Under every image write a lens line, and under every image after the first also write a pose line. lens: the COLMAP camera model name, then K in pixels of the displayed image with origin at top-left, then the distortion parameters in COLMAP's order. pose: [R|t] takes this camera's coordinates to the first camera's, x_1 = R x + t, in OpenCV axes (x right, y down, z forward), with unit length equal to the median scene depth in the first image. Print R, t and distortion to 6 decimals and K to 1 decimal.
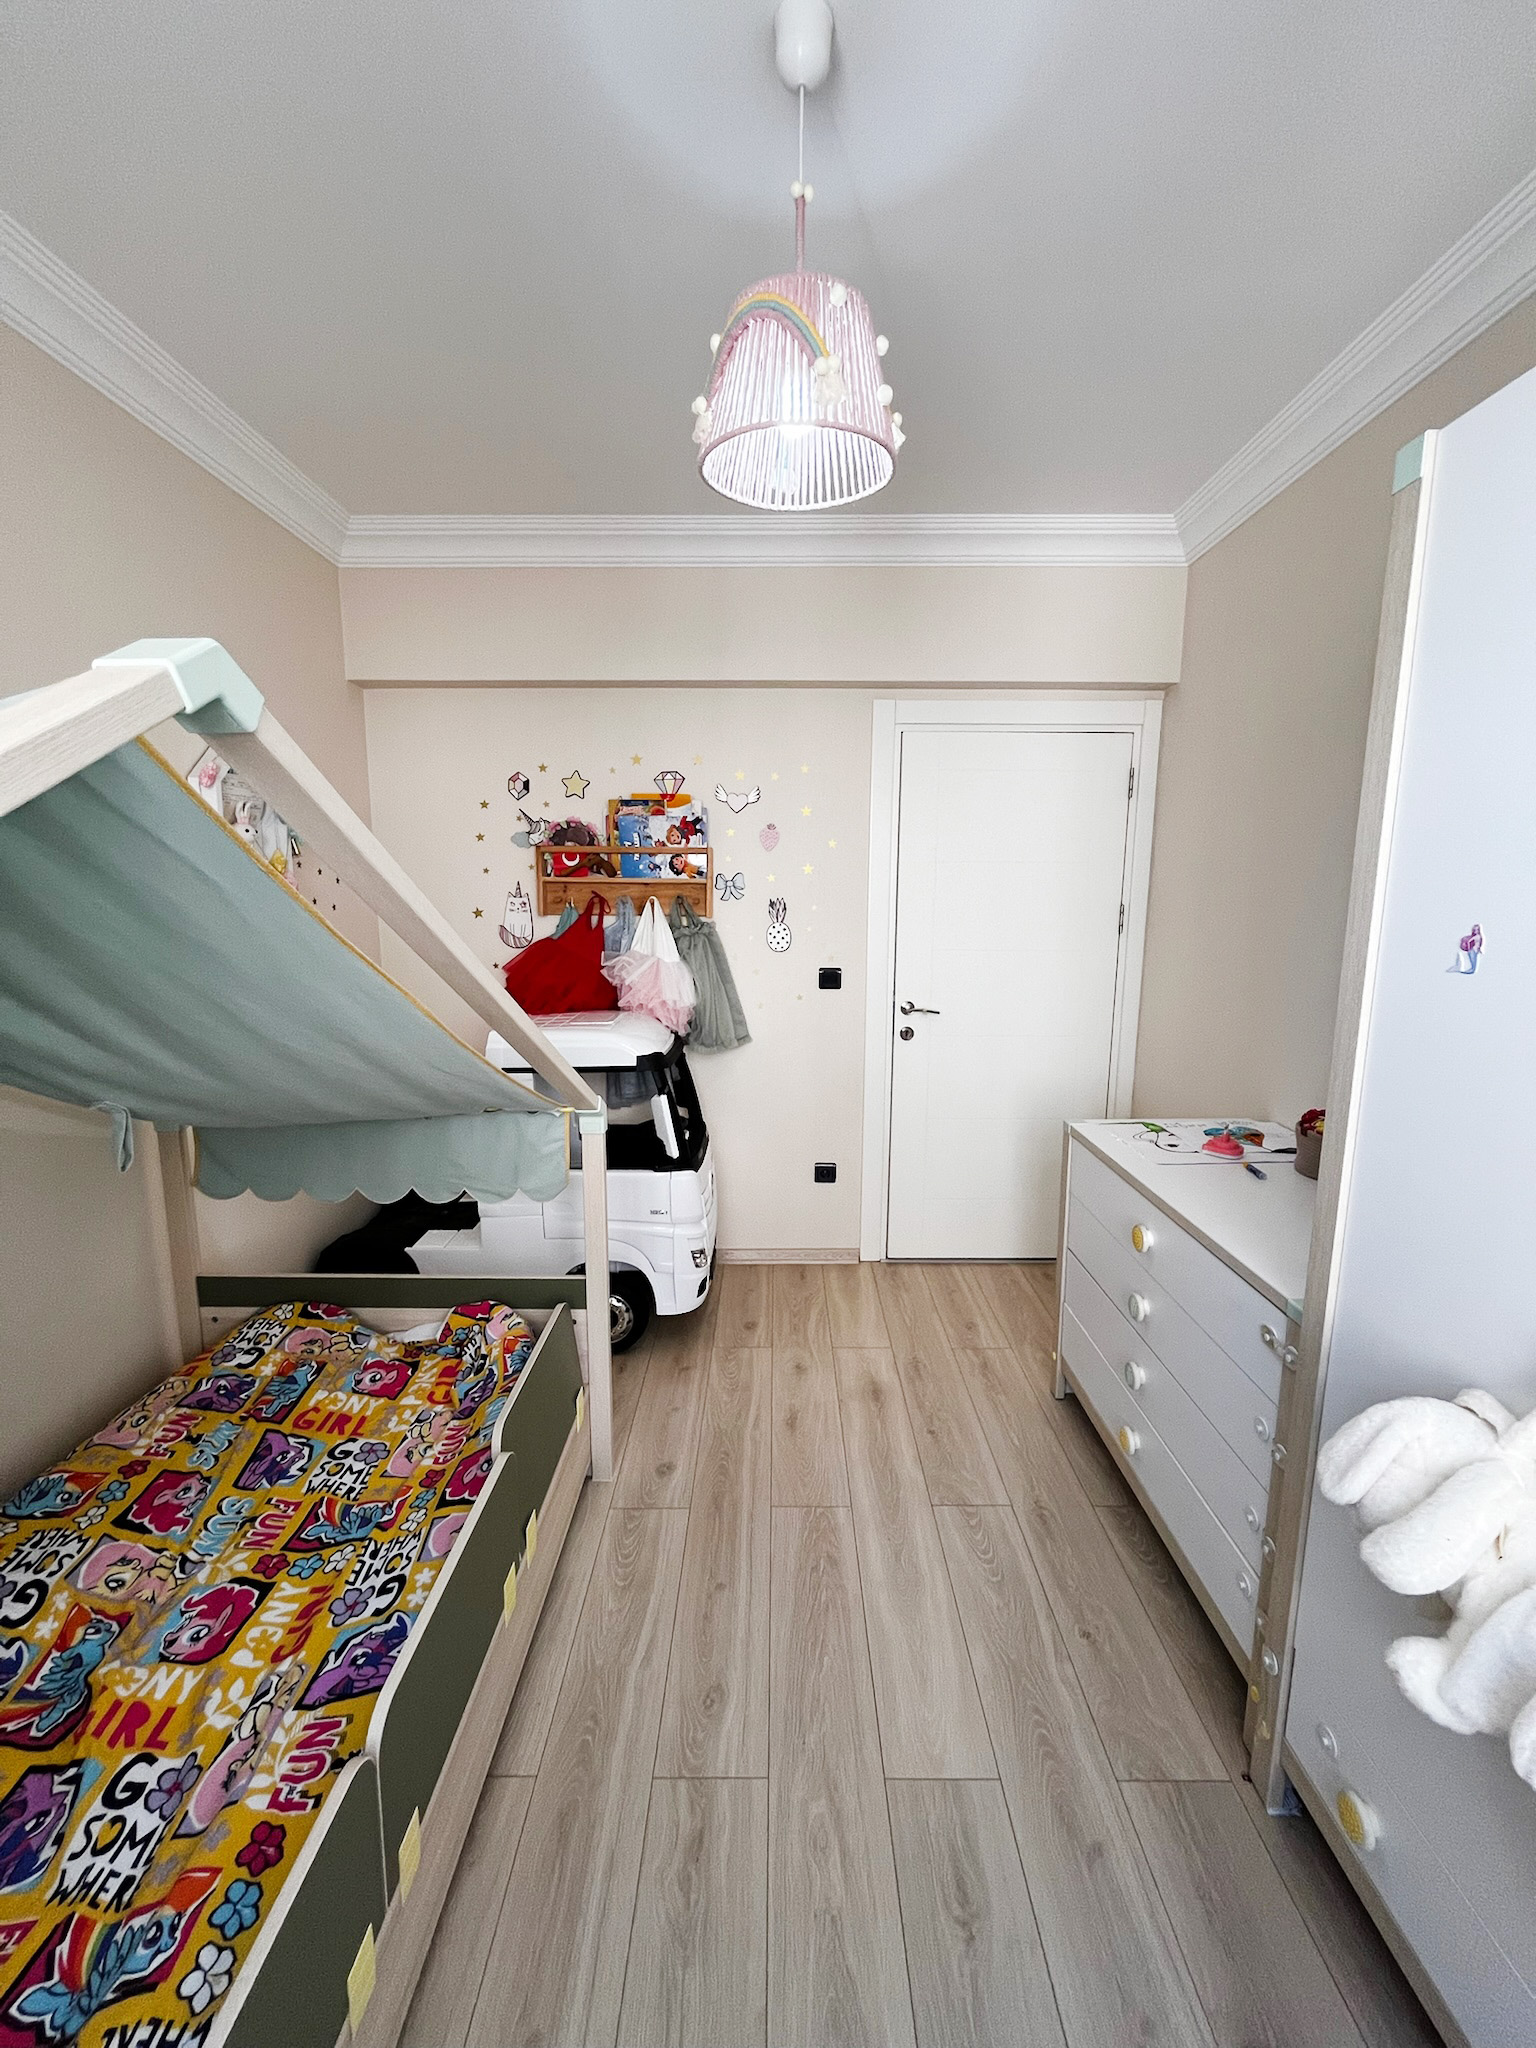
lens RADIAL K [[830.7, 0, 769.6], [0, 830.7, 1018.3], [0, 0, 1]] dist [-0.000414, -0.000719]
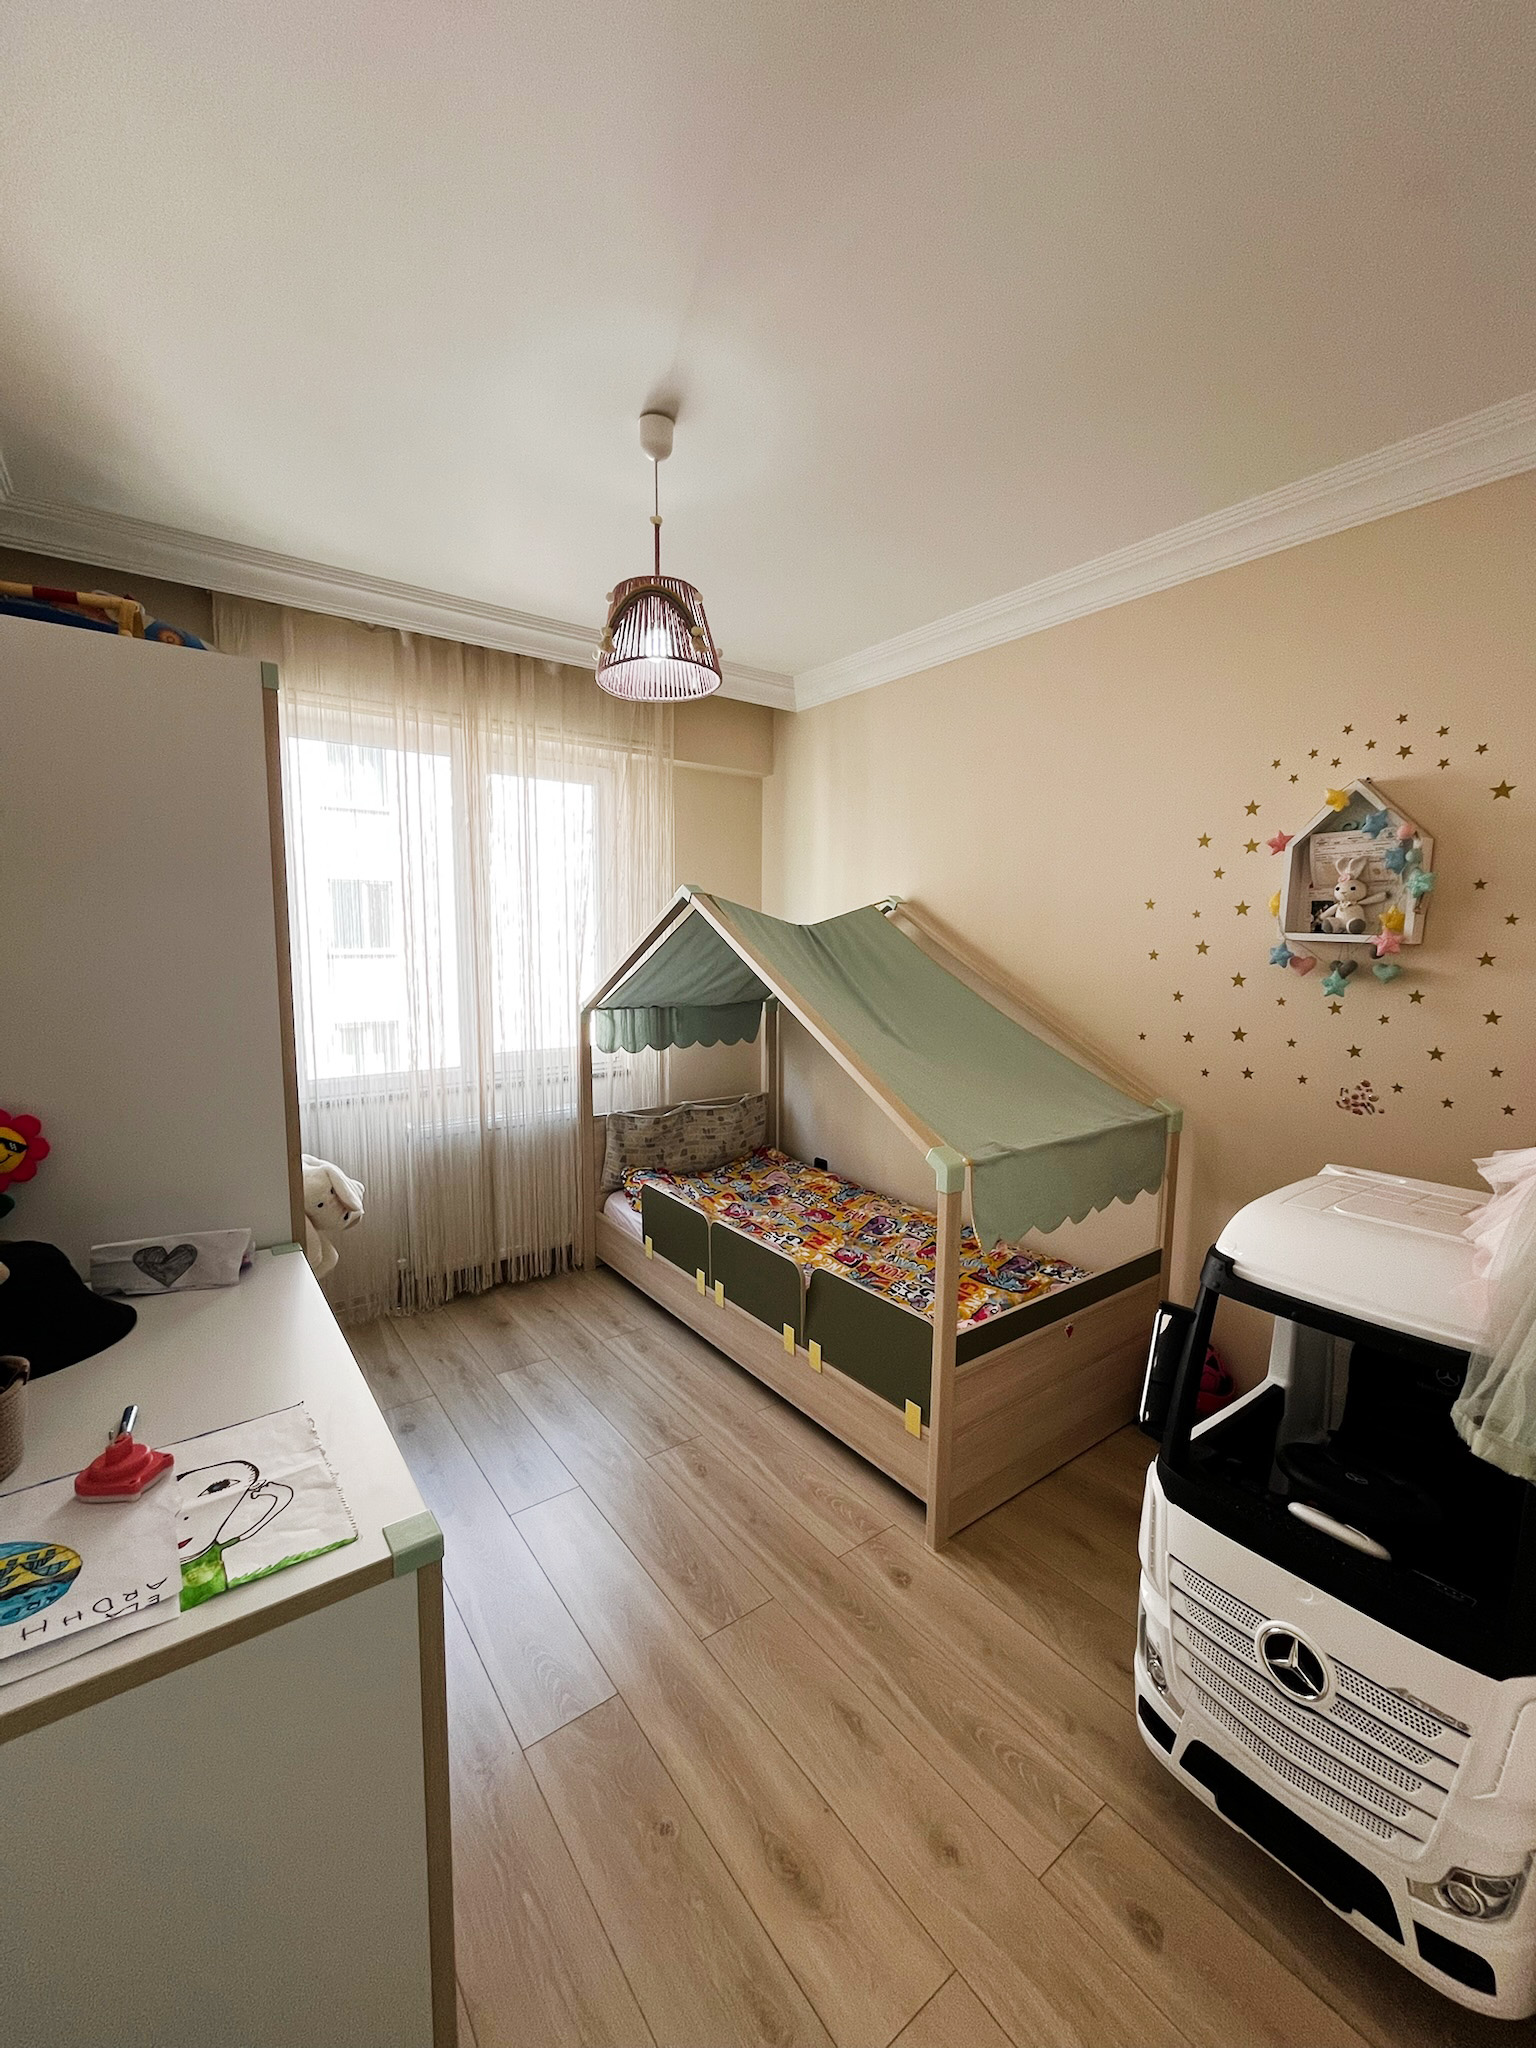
lens RADIAL K [[830.7, 0, 770.3], [0, 830.7, 1026.5], [0, 0, 1]] dist [-0.000414, -0.000719]
pose [[-0.798045, 0.055282, -0.600056, 0.510935], [-0.106881, 0.967009, 0.231236, -0.240374], [0.593043, 0.248671, -0.765808, 1.496500]]
